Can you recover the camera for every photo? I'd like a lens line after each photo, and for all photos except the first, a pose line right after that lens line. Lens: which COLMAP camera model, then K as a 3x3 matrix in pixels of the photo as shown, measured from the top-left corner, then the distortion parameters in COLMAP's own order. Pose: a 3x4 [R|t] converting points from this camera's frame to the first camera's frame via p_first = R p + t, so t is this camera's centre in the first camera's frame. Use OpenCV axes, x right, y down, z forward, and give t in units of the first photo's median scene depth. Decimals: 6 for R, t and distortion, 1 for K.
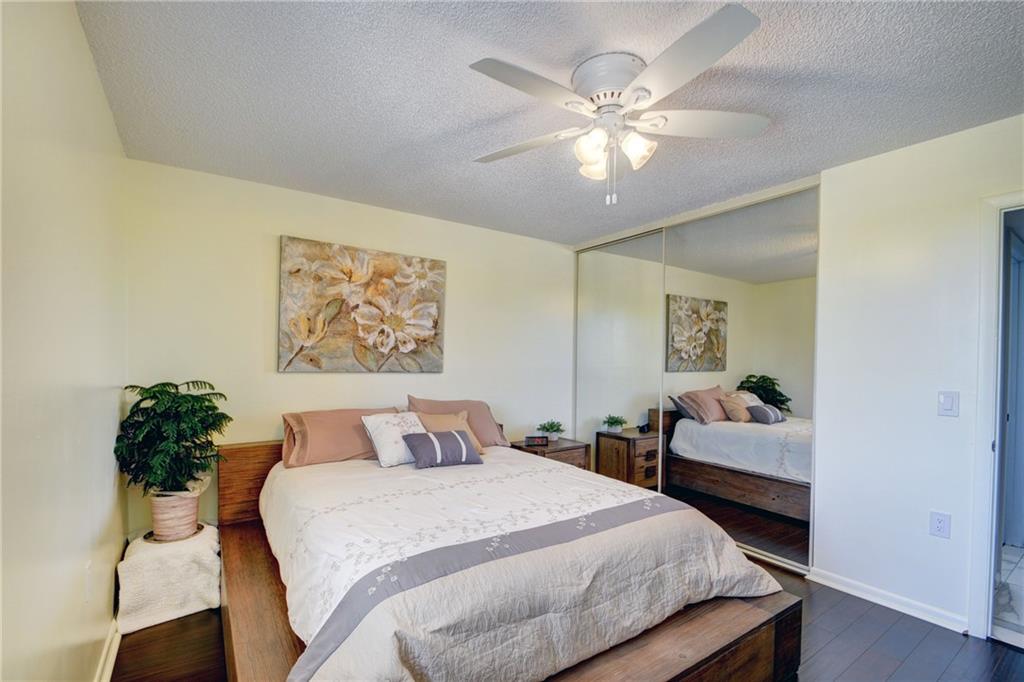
lens RADIAL K [[450.5, 0, 503.4], [0, 450.5, 365.3], [0, 0, 1]] dist [0.003923, -0.012115]
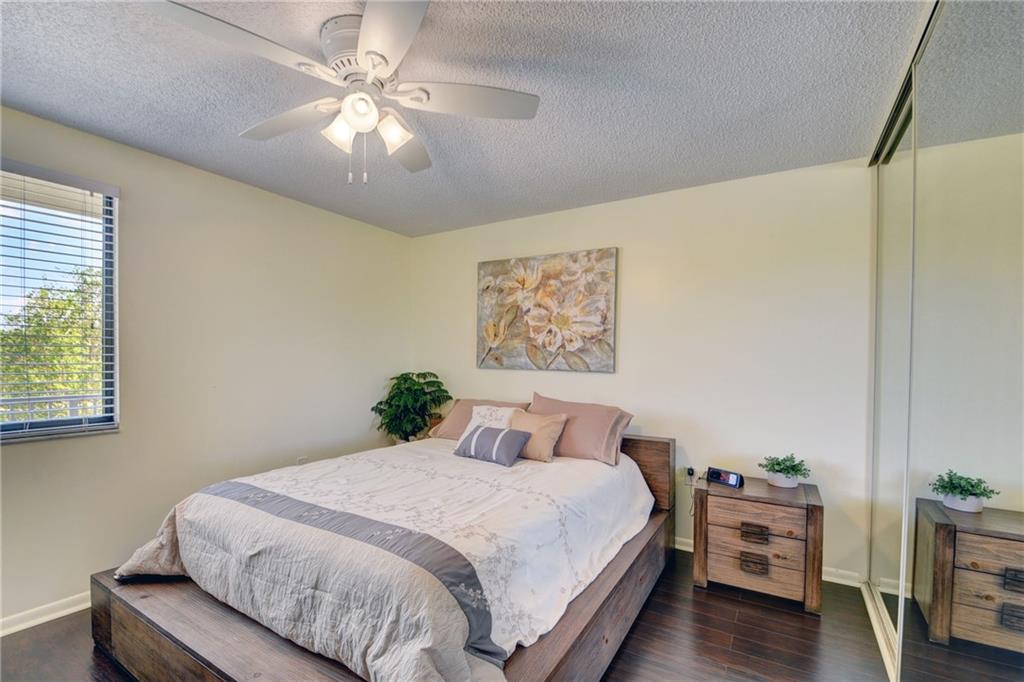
lens RADIAL K [[450.5, 0, 503.4], [0, 450.5, 365.3], [0, 0, 1]] dist [0.003923, -0.012115]
pose [[0.408135, 0.012263, -0.912839, 0.645935], [-0.014246, 0.999874, 0.007063, -0.002037], [0.912810, 0.010122, 0.408259, 0.481234]]
